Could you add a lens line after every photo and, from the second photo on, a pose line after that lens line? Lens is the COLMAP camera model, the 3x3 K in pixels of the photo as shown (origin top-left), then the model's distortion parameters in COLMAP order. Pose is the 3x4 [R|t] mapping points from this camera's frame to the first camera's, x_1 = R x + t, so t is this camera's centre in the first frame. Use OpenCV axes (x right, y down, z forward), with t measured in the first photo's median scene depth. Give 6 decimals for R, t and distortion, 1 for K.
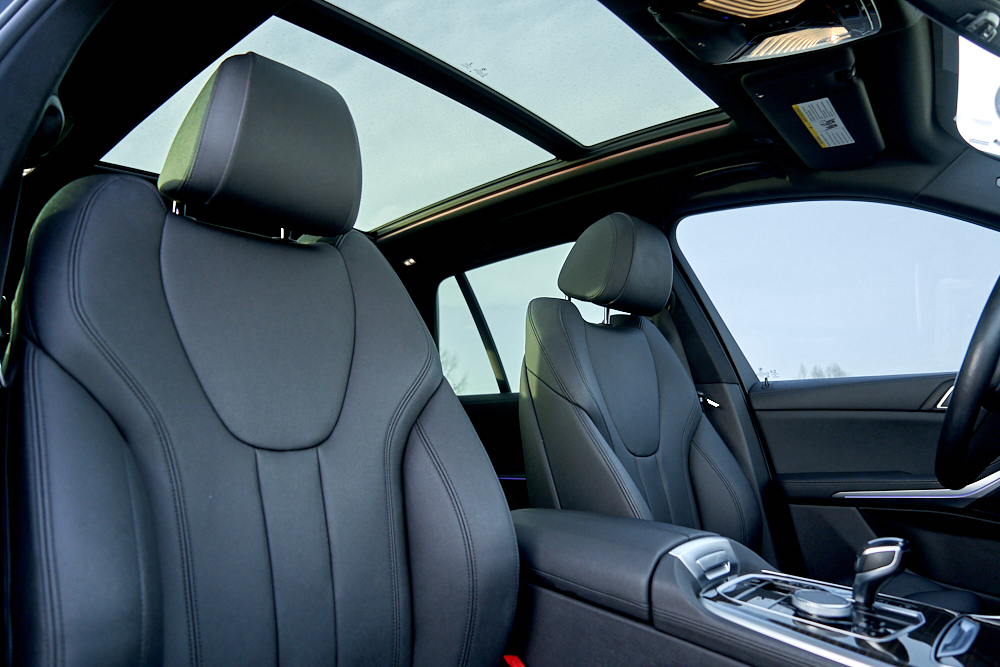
lens RADIAL K [[665.1, 0, 514.0], [0, 665.1, 334.1], [0, 0, 1]] dist [0.002154, -0.003544]
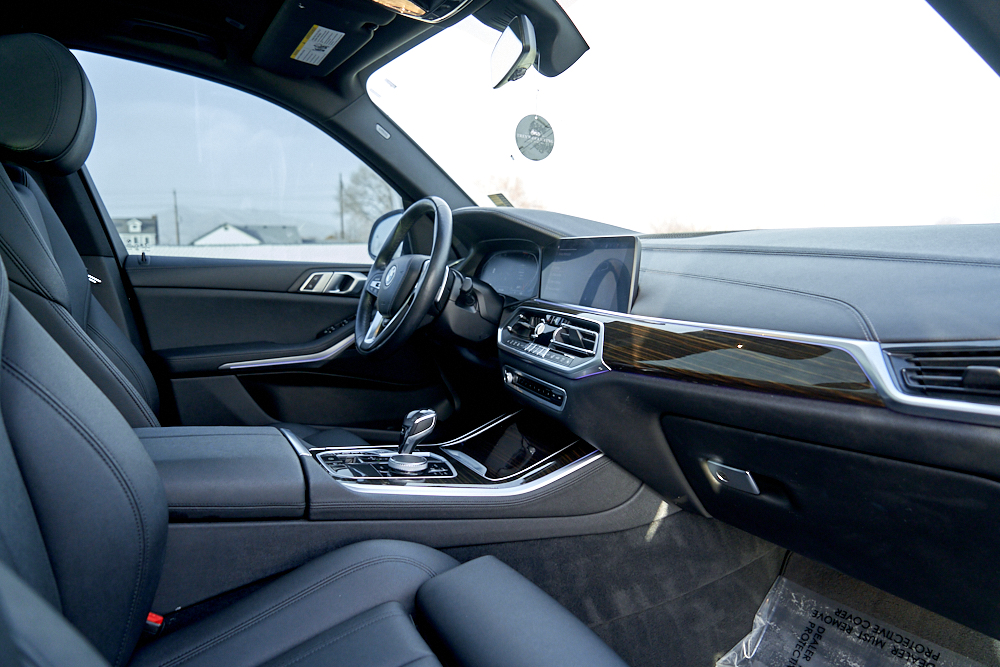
lens RADIAL K [[665.1, 0, 514.0], [0, 665.1, 334.1], [0, 0, 1]] dist [0.002154, -0.003544]
pose [[0.353385, -0.068327, 0.932979, -0.394950], [-0.170526, 0.975914, 0.136062, -0.047980], [-0.919804, -0.207180, 0.333222, 0.200528]]
